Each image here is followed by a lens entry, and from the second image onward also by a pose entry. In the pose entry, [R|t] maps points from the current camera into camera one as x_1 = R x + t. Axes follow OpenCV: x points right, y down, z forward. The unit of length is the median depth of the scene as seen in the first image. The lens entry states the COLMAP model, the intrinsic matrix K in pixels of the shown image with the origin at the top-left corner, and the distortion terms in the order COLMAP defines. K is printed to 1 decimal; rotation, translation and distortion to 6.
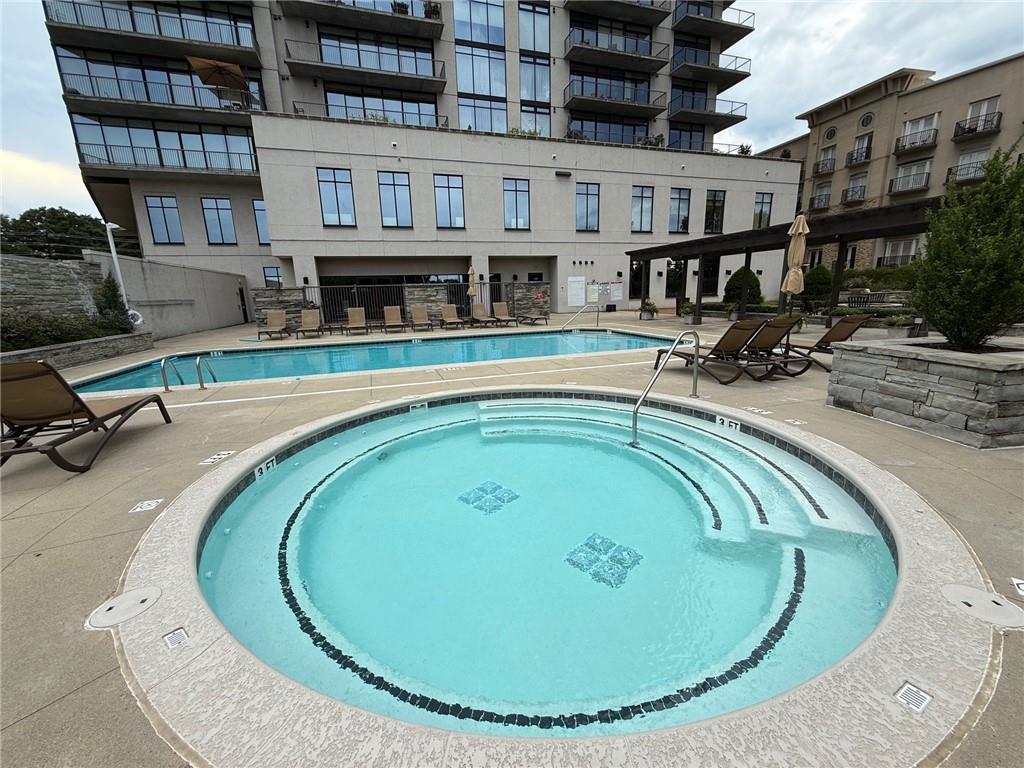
lens RADIAL K [[407.7, 0, 512.2], [0, 407.7, 384.8], [0, 0, 1]] dist [0.002843, -0.000295]
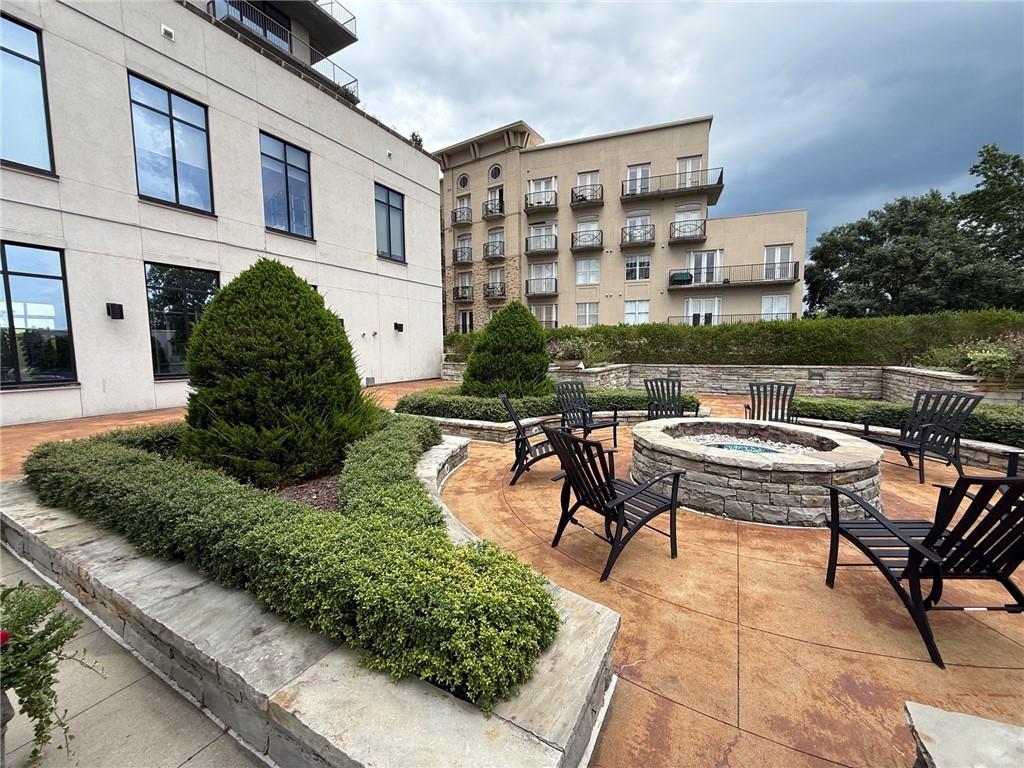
lens RADIAL K [[407.7, 0, 510.0], [0, 407.7, 381.8], [0, 0, 1]] dist [0.002843, -0.000295]
pose [[0.730784, -0.036478, 0.681633, 0.268216], [0.139876, 0.985384, -0.097229, -0.103099], [-0.668123, 0.166398, 0.725205, 0.413587]]
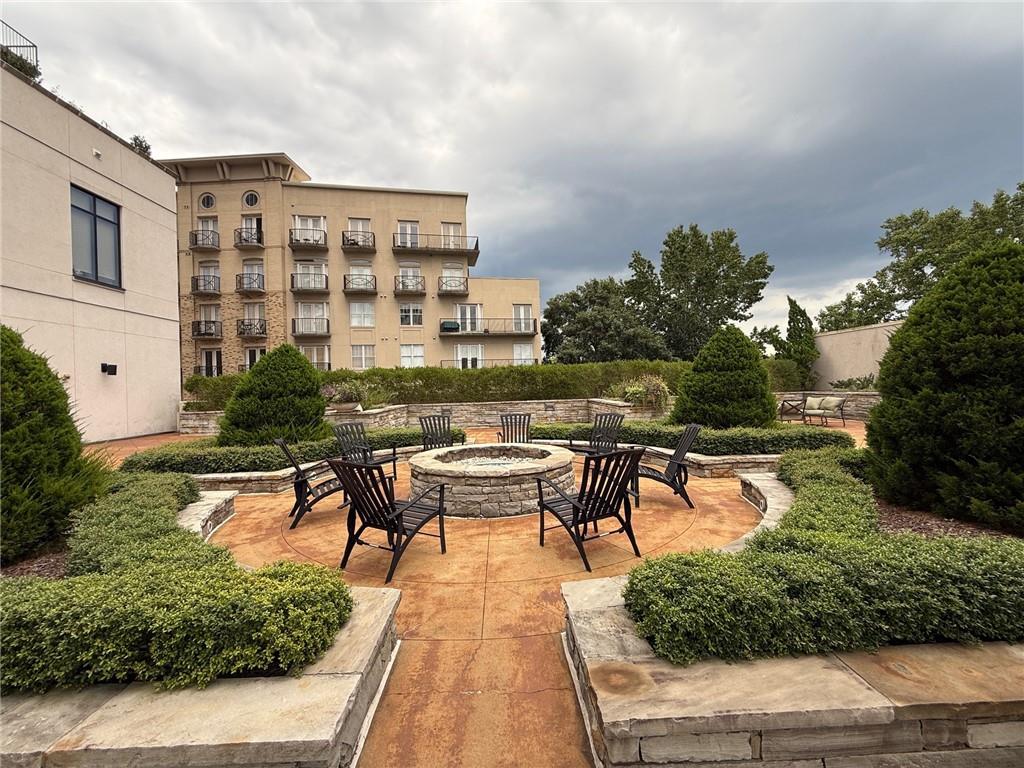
lens RADIAL K [[407.7, 0, 508.6], [0, 407.7, 384.6], [0, 0, 1]] dist [0.002843, -0.000295]
pose [[0.288543, 0.020168, 0.957255, 0.251406], [0.231826, 0.968558, -0.090285, -0.100085], [-0.928978, 0.247968, 0.274795, 0.402422]]
